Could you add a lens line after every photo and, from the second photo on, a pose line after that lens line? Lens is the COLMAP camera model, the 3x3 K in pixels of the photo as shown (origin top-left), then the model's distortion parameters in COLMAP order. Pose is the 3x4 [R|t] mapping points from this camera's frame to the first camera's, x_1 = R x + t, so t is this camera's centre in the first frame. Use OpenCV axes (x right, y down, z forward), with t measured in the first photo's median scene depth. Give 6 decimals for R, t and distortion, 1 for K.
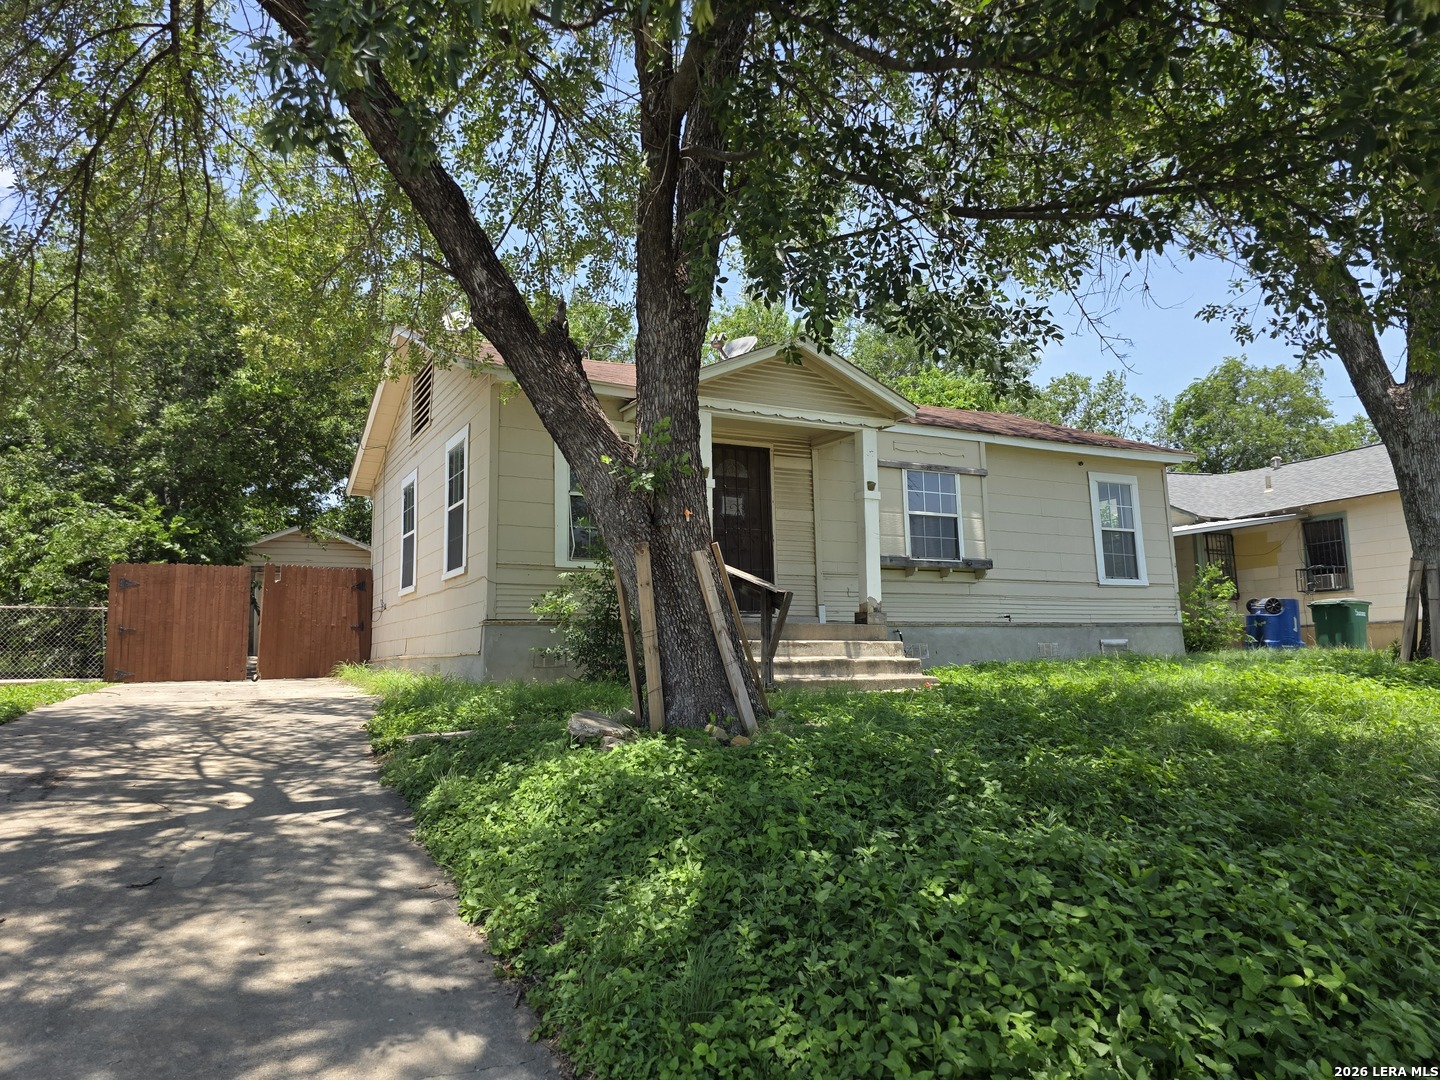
lens RADIAL K [[976.0, 0, 720.0], [0, 976.0, 540.0], [0, 0, 1]] dist [-0.003668, -0.000924]
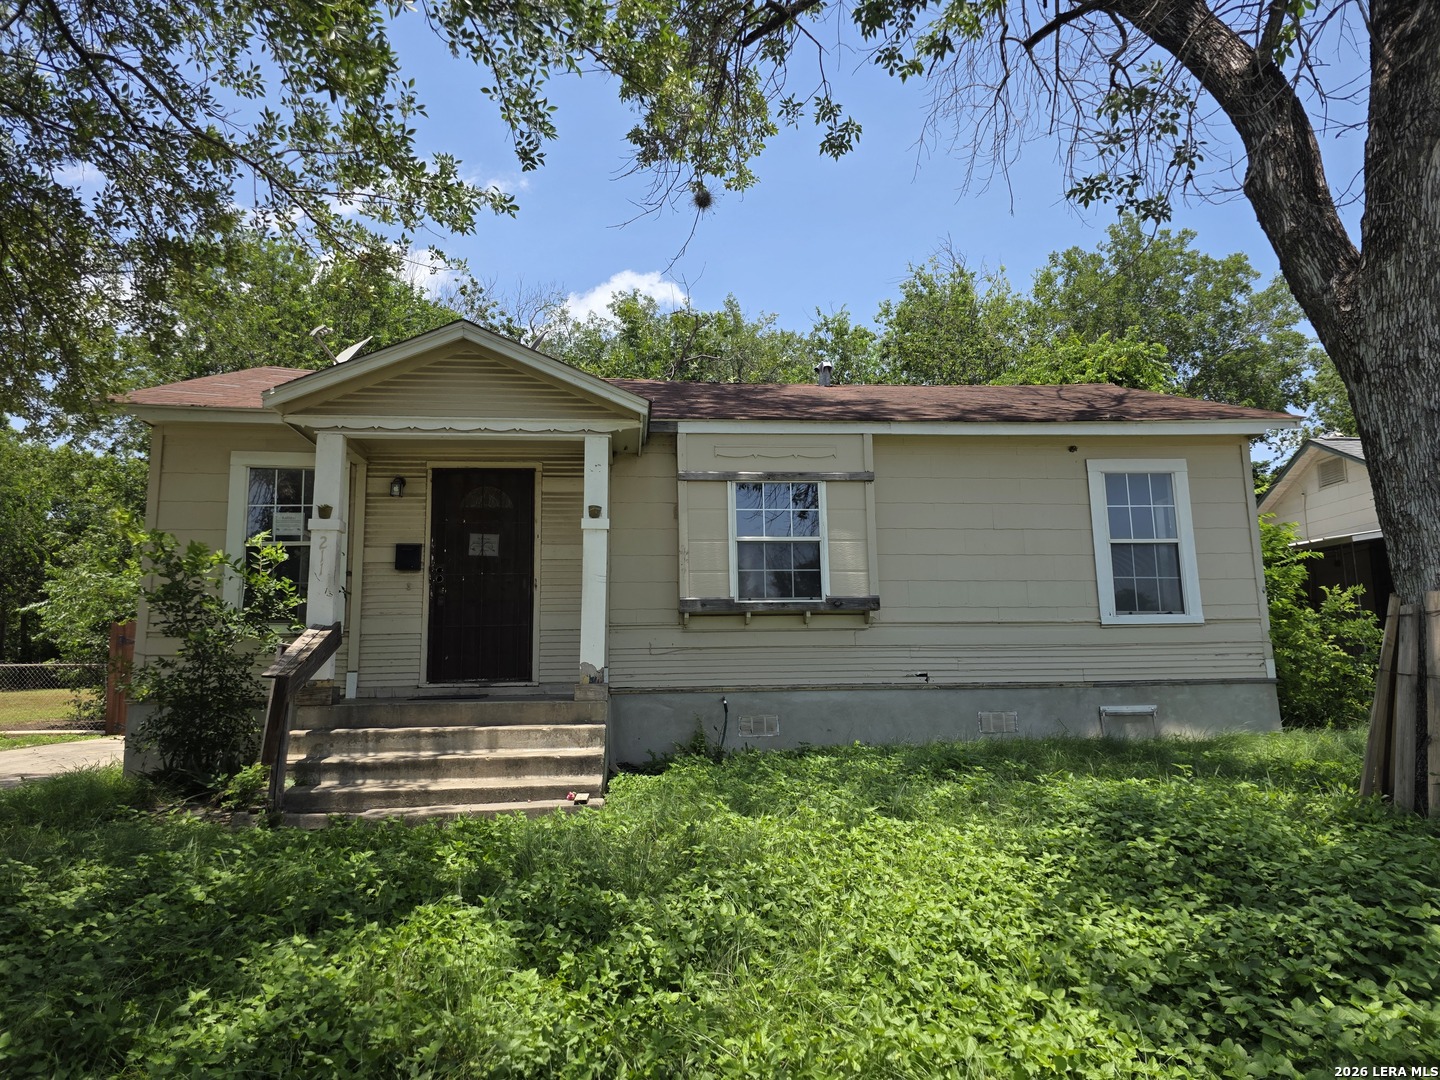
lens RADIAL K [[942.6, 0, 720.0], [0, 942.6, 540.0], [0, 0, 1]] dist [0.029751, -0.000285]
pose [[0.922511, -0.048776, -0.382877, 0.441634], [0.044756, 0.998809, -0.019406, -0.013172], [0.383368, 0.000766, 0.923595, 0.319055]]
